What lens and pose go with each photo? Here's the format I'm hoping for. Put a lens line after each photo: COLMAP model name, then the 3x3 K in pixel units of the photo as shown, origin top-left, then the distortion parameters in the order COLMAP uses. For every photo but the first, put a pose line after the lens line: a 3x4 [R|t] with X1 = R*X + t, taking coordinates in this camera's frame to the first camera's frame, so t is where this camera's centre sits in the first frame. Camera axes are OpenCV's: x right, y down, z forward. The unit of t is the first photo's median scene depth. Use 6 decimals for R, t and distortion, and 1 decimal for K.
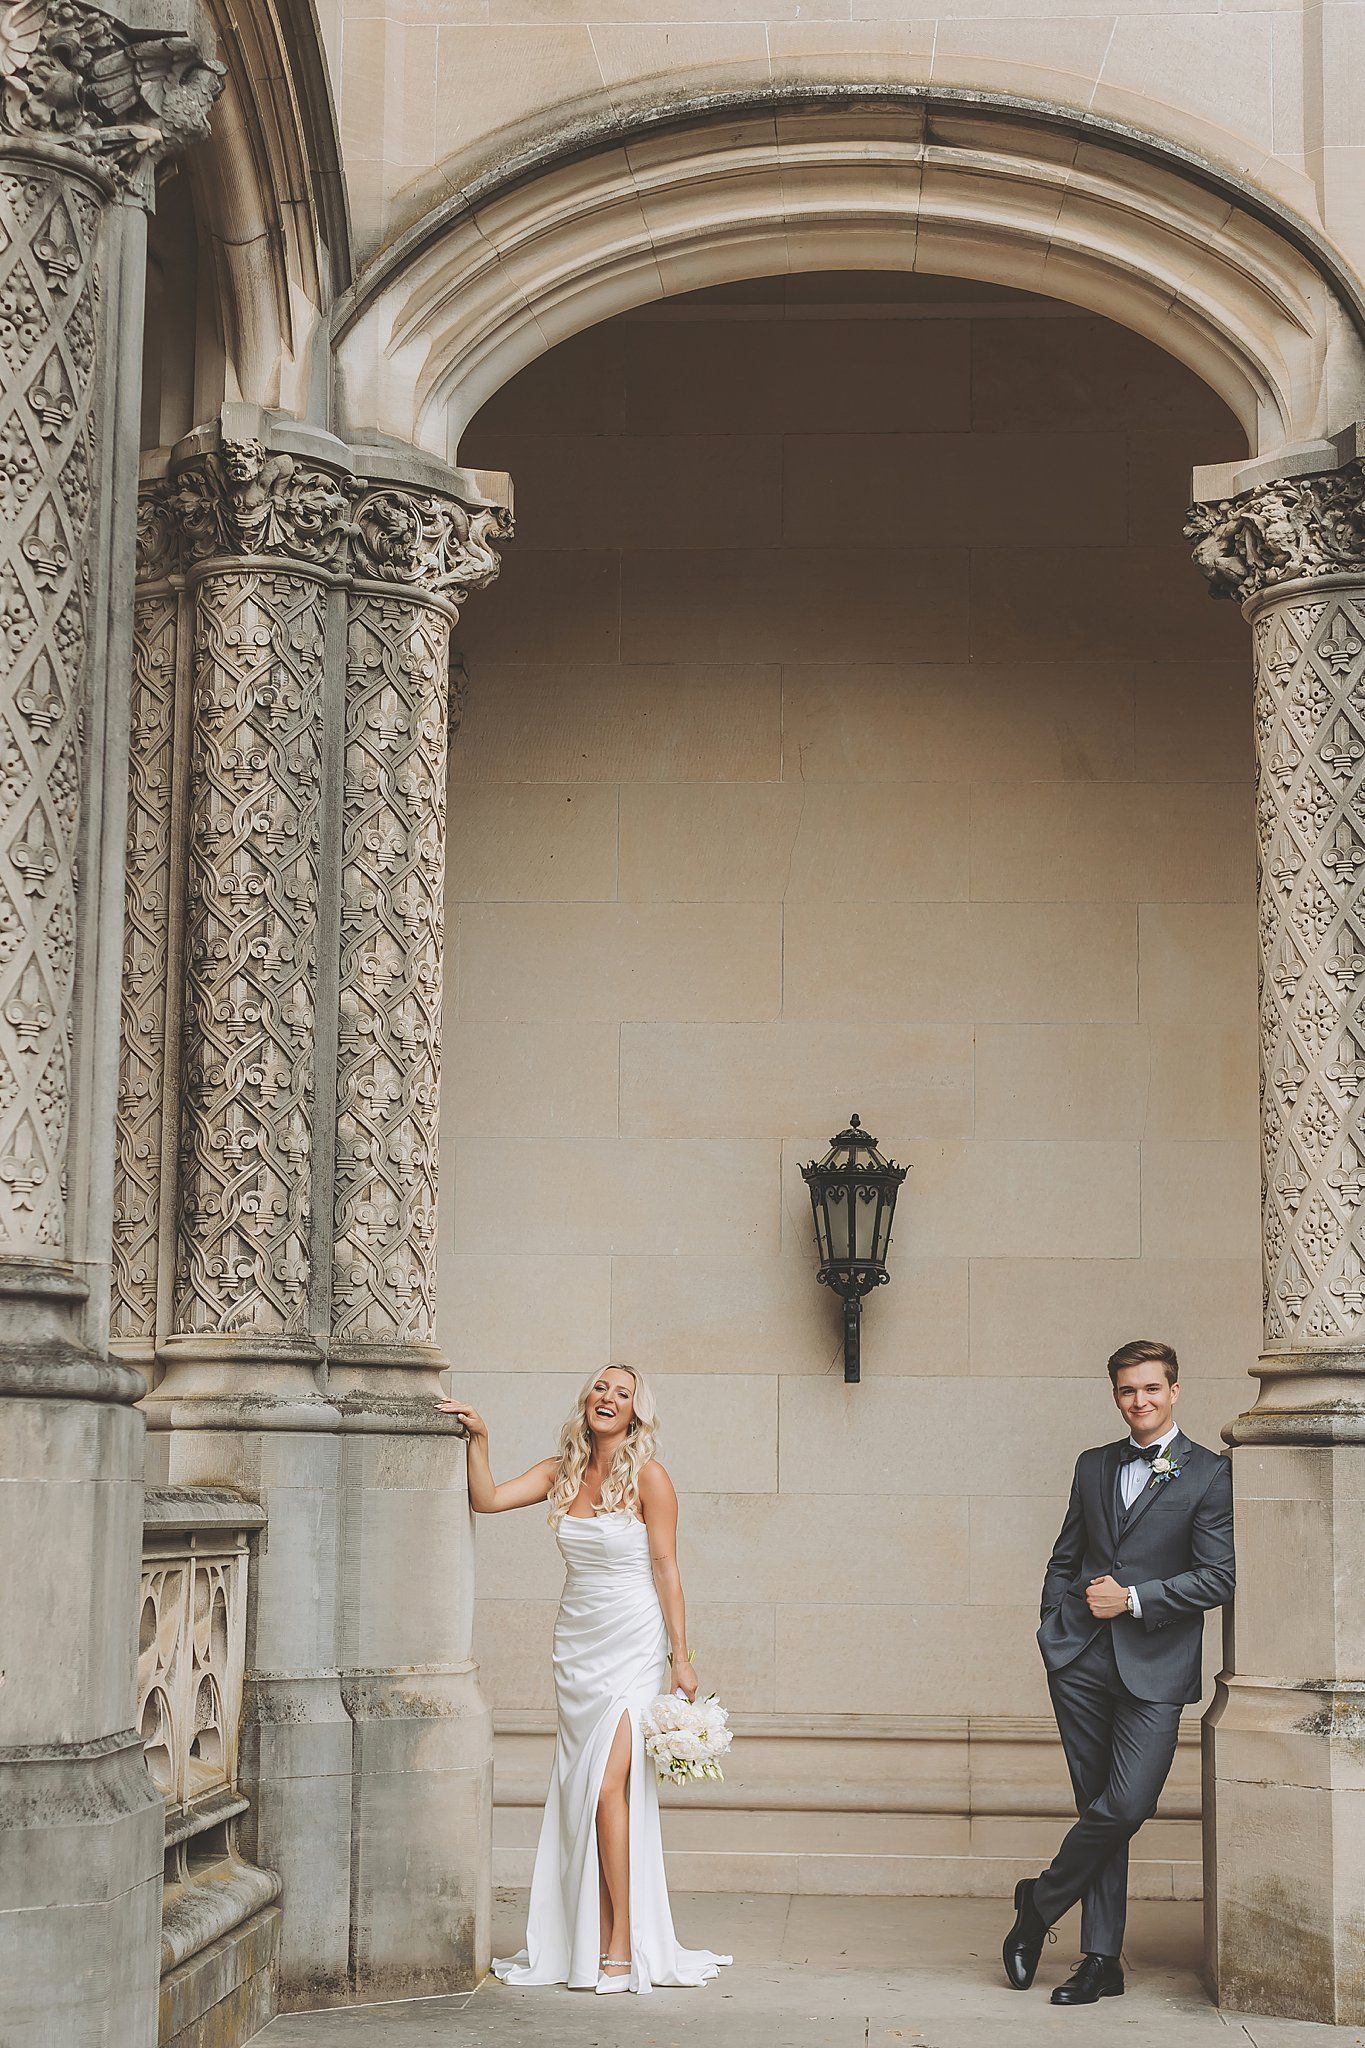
lens RADIAL K [[3368.3, 0, 700.5], [0, 3368.3, 1063.1], [0, 0, 1]] dist [0.012363, -0.060571]
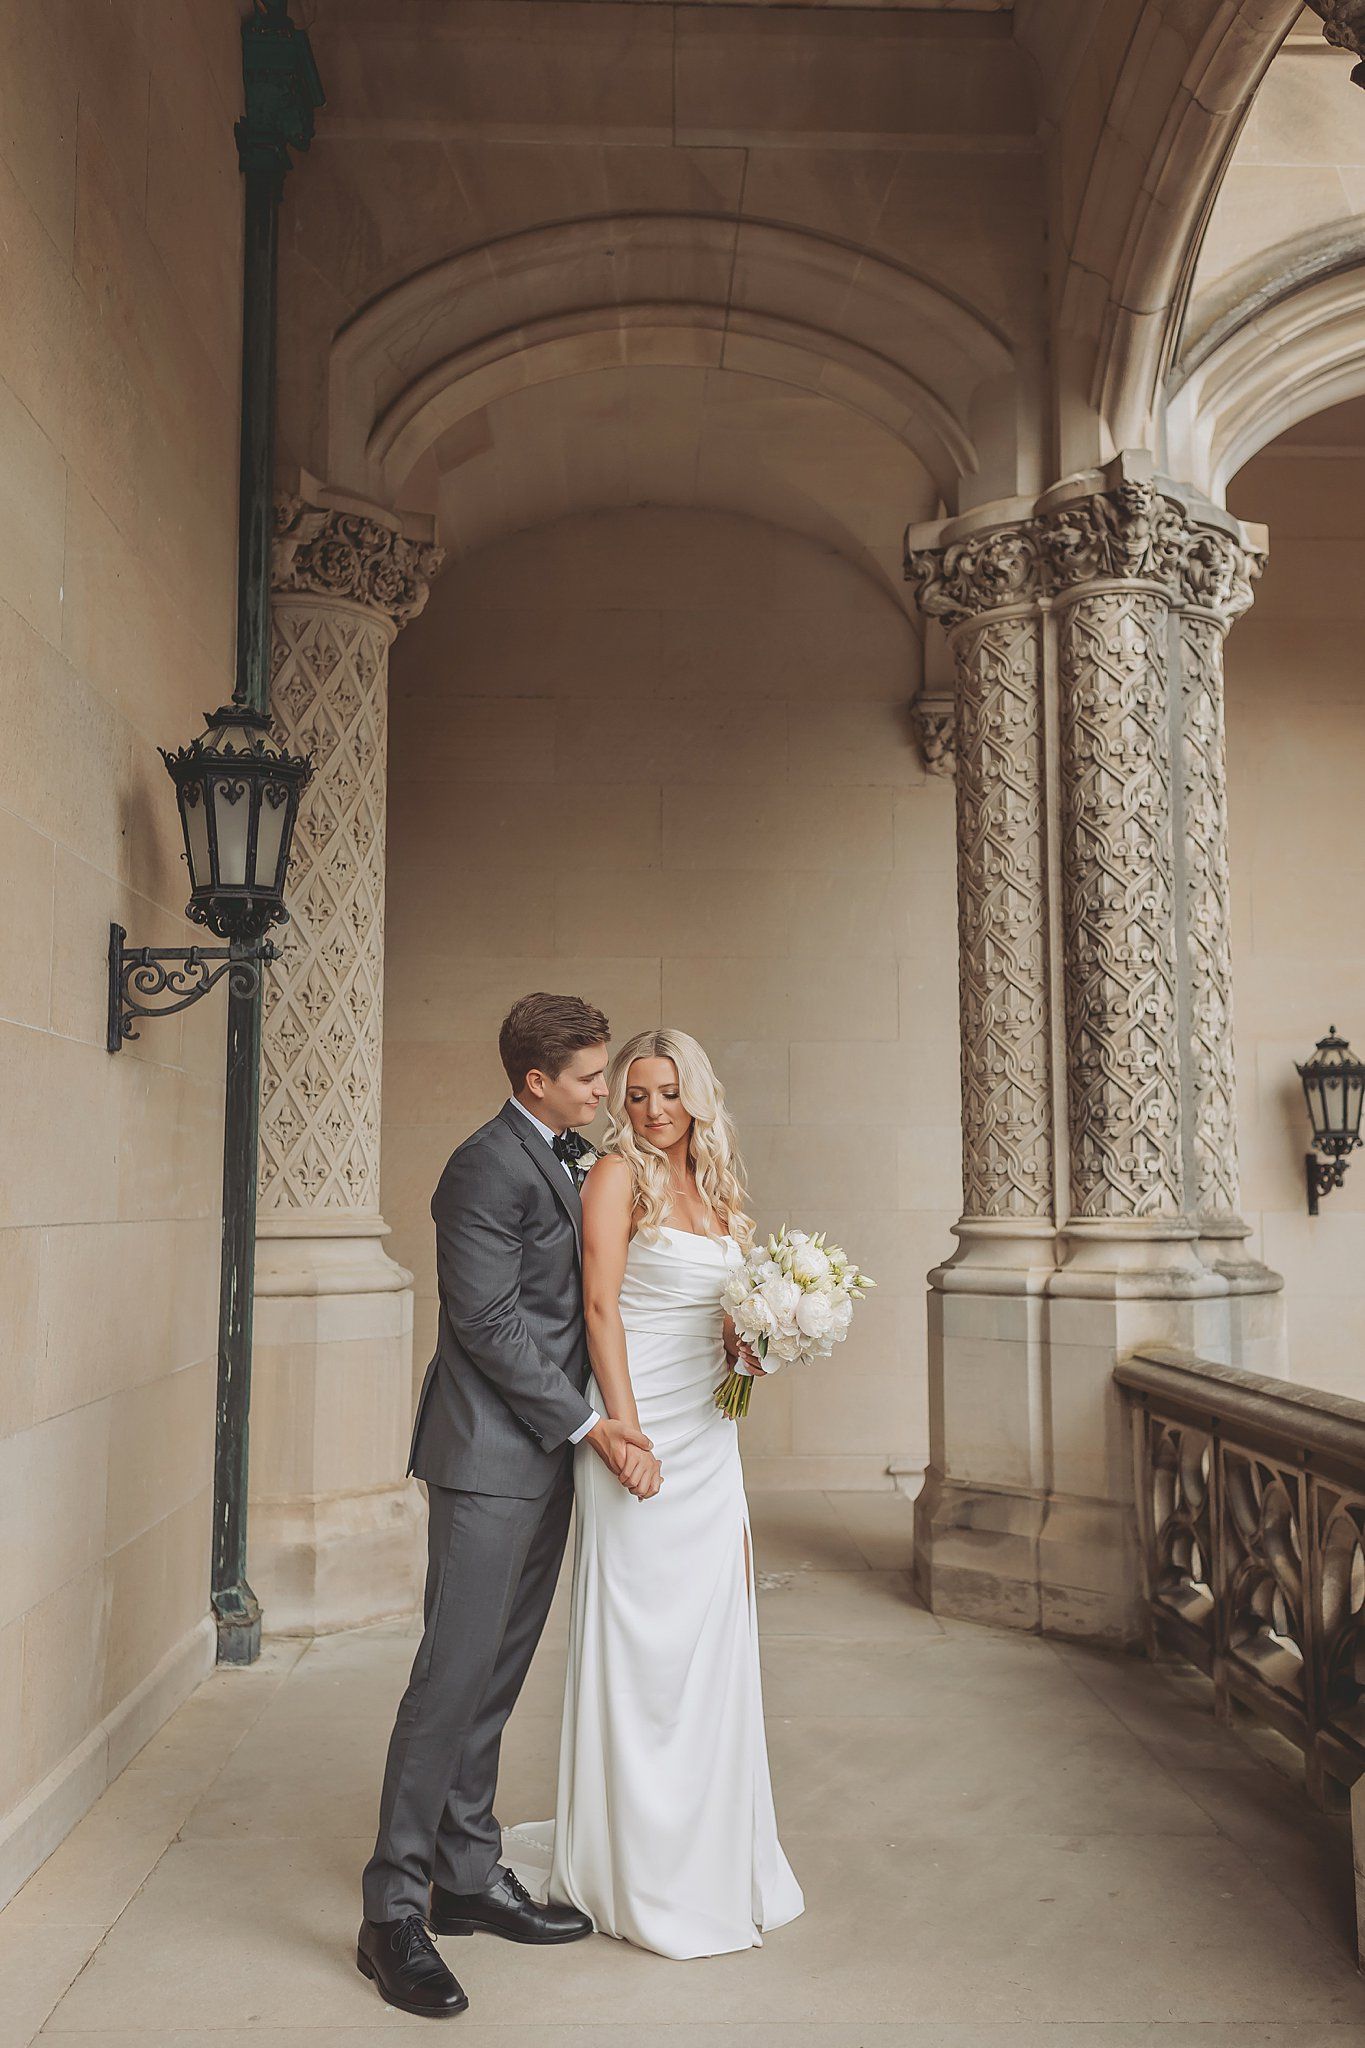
lens RADIAL K [[1745.4, 0, 696.1], [0, 1745.4, 1019.6], [0, 0, 1]] dist [0.024962, -0.005529]
pose [[0.995581, -0.002480, 0.093879, -0.353237], [0.000001, 0.999652, 0.026398, -0.007739], [-0.093911, -0.026281, 0.995234, 0.381999]]
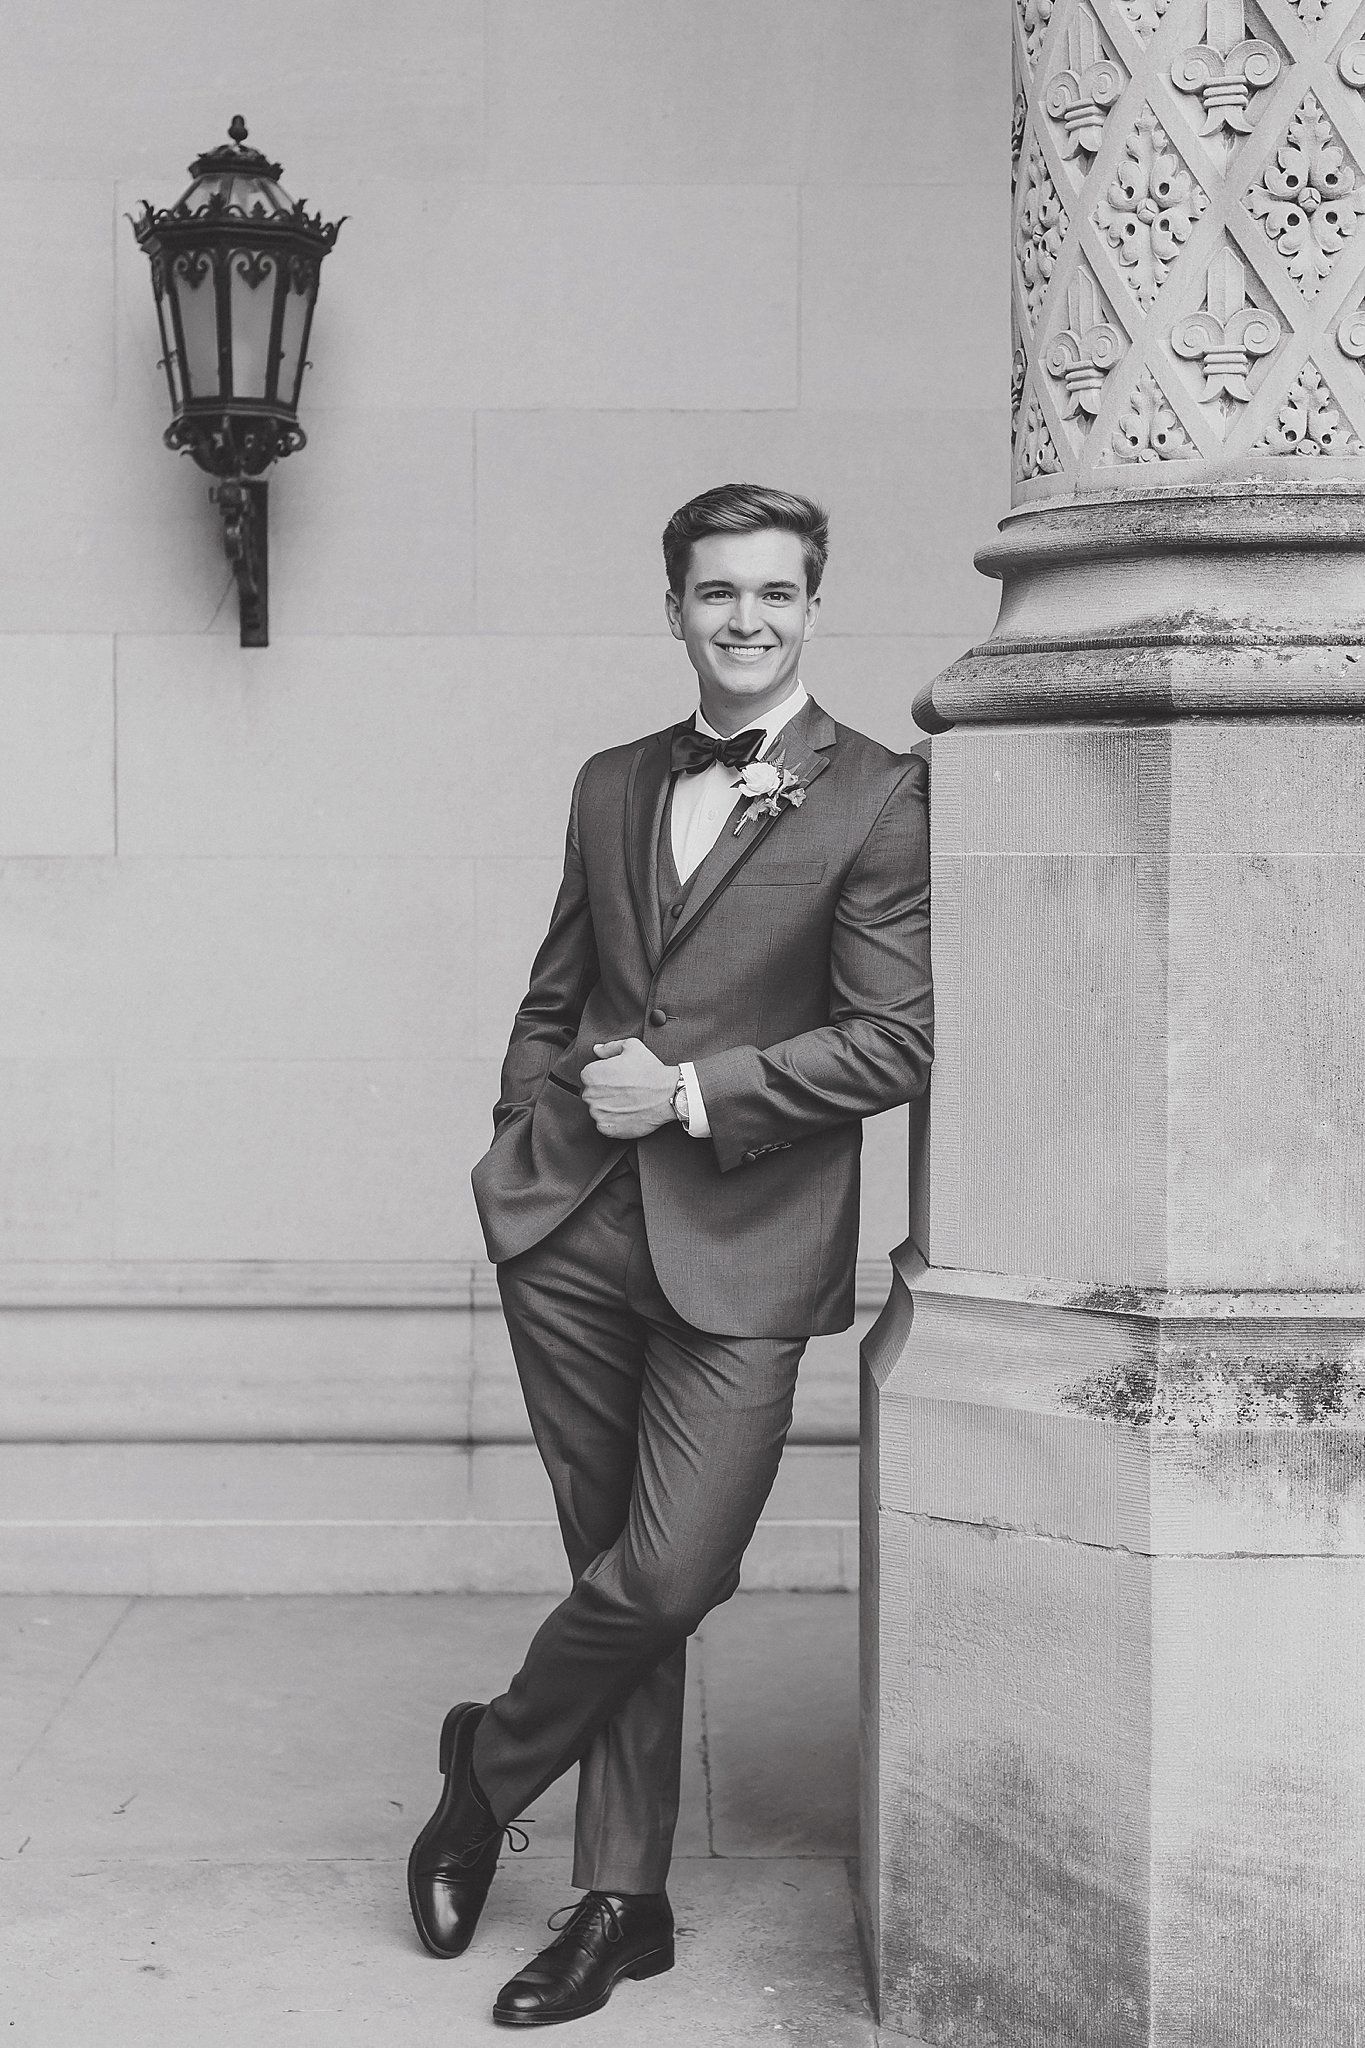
lens RADIAL K [[3368.3, 0, 700.5], [0, 3368.3, 1063.1], [0, 0, 1]] dist [0.012363, -0.060571]
pose [[0.998081, -0.013624, 0.060408, 0.103654], [0.002187, 0.982644, 0.185487, 0.076892], [-0.061886, -0.184999, 0.980788, 0.585057]]
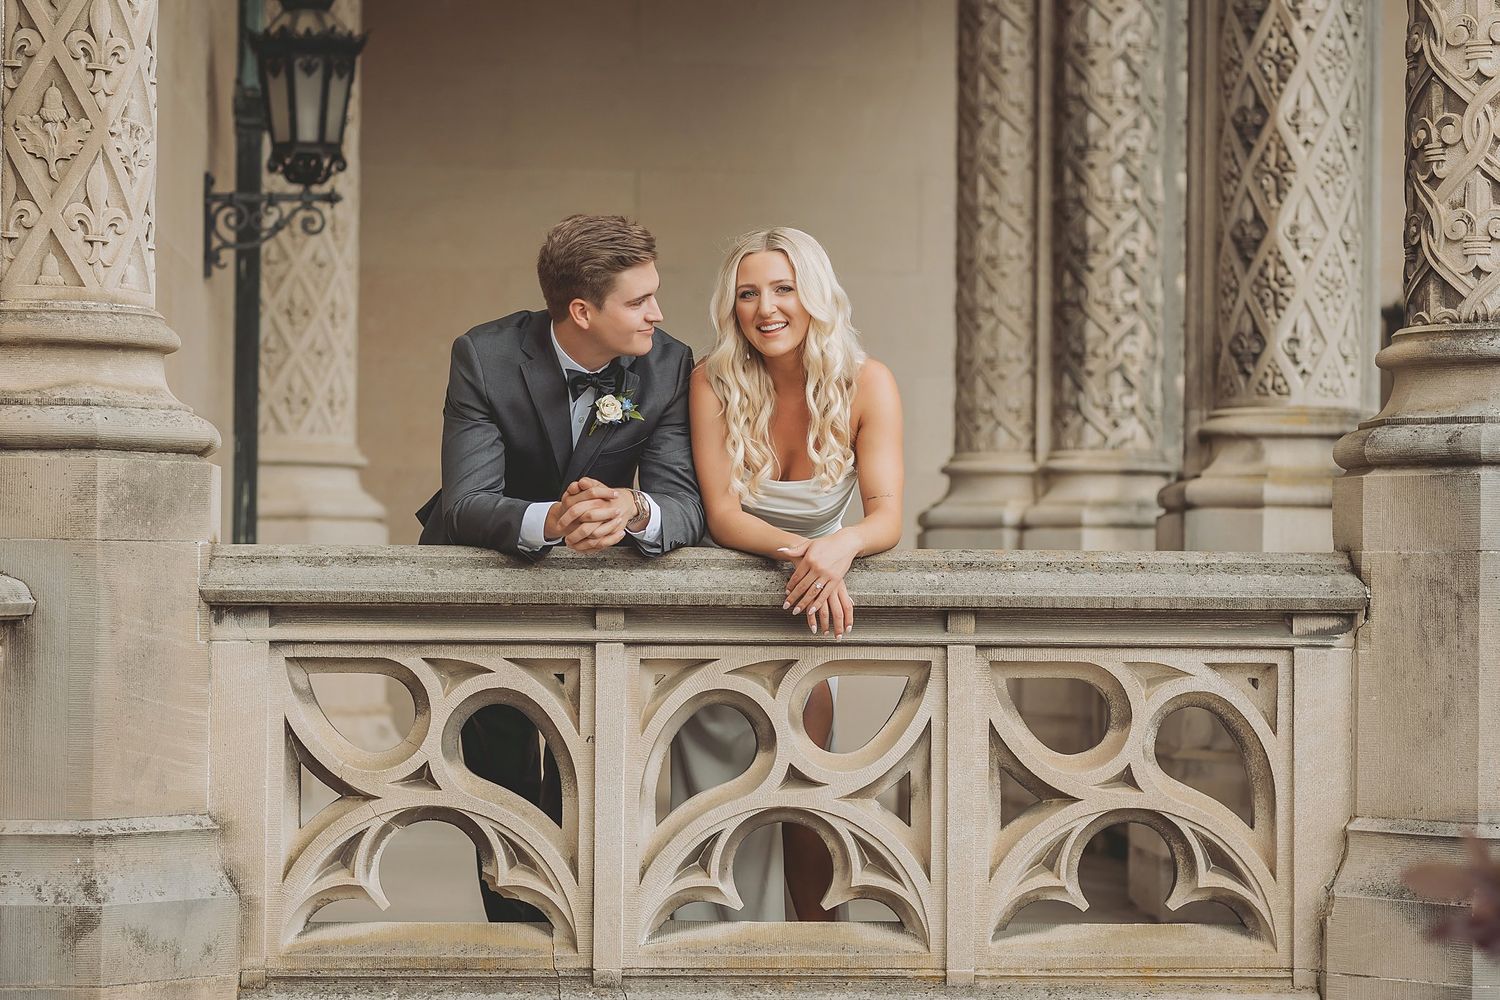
lens RADIAL K [[3708.7, 0, 750.0], [0, 3708.7, 500.0], [0, 0, 1]] dist [0.077883, -0.168210]
pose [[0.992875, 0.001478, 0.119153, -0.430983], [-0.013896, 0.994536, 0.103462, -0.041607], [-0.118349, -0.104381, 0.987471, -0.339365]]
